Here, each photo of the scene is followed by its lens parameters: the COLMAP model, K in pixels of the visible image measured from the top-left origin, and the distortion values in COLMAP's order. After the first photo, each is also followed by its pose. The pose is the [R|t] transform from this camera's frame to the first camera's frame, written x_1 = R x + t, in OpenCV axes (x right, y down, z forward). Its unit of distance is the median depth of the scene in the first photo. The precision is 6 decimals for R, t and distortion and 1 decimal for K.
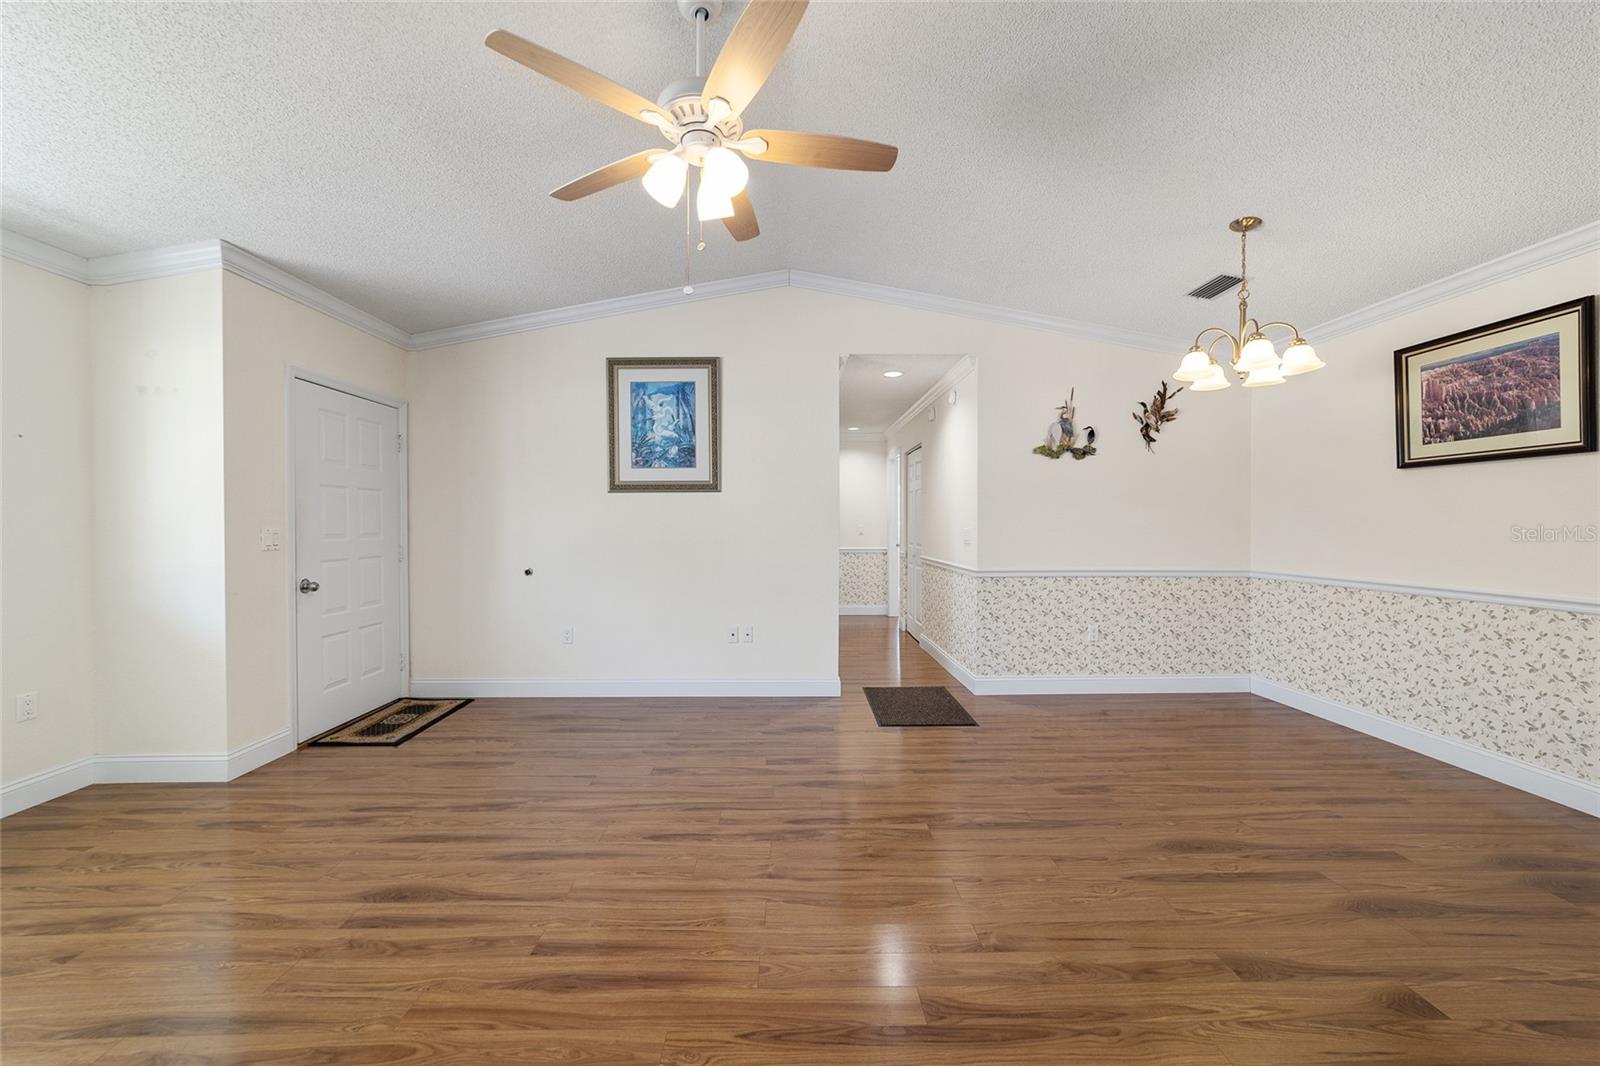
lens RADIAL K [[621.3, 0, 791.1], [0, 621.3, 523.0], [0, 0, 1]] dist [-0.018571, 0.007729]
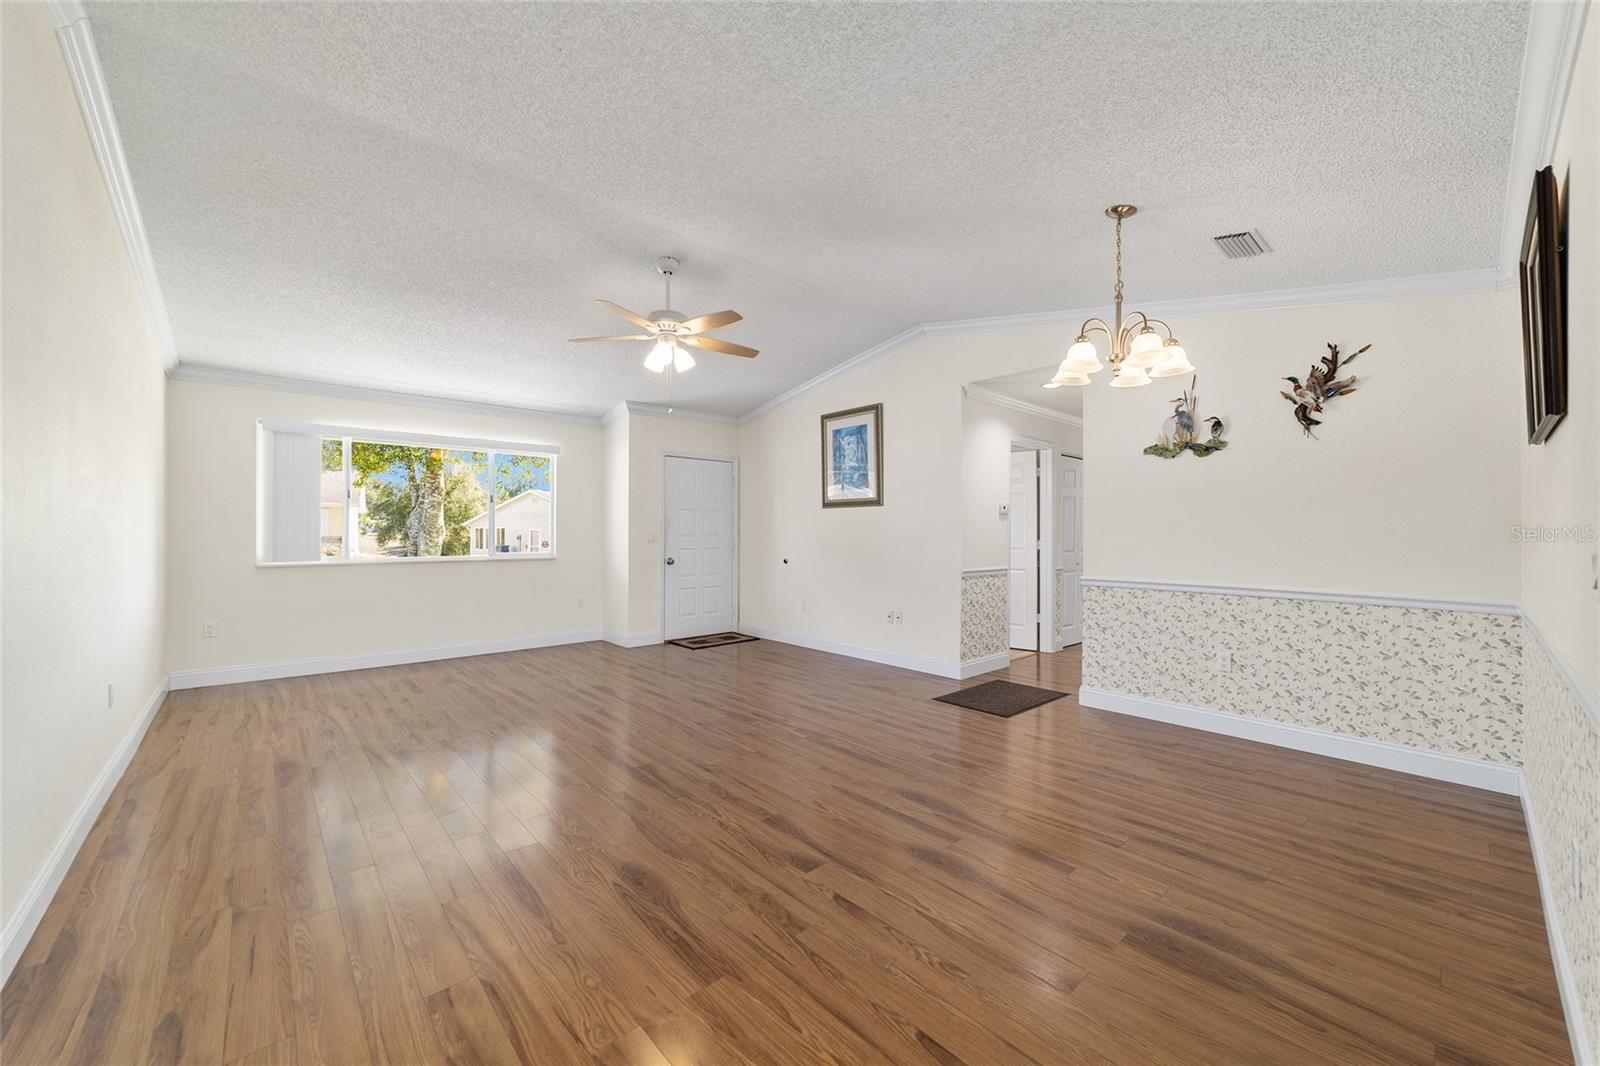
lens RADIAL K [[621.3, 0, 791.1], [0, 621.3, 523.0], [0, 0, 1]] dist [-0.018571, 0.007729]
pose [[0.649073, -0.006108, -0.760702, 0.754759], [-0.002802, 0.999942, -0.010420, 0.000174], [0.760721, 0.008895, 0.649018, 0.009717]]
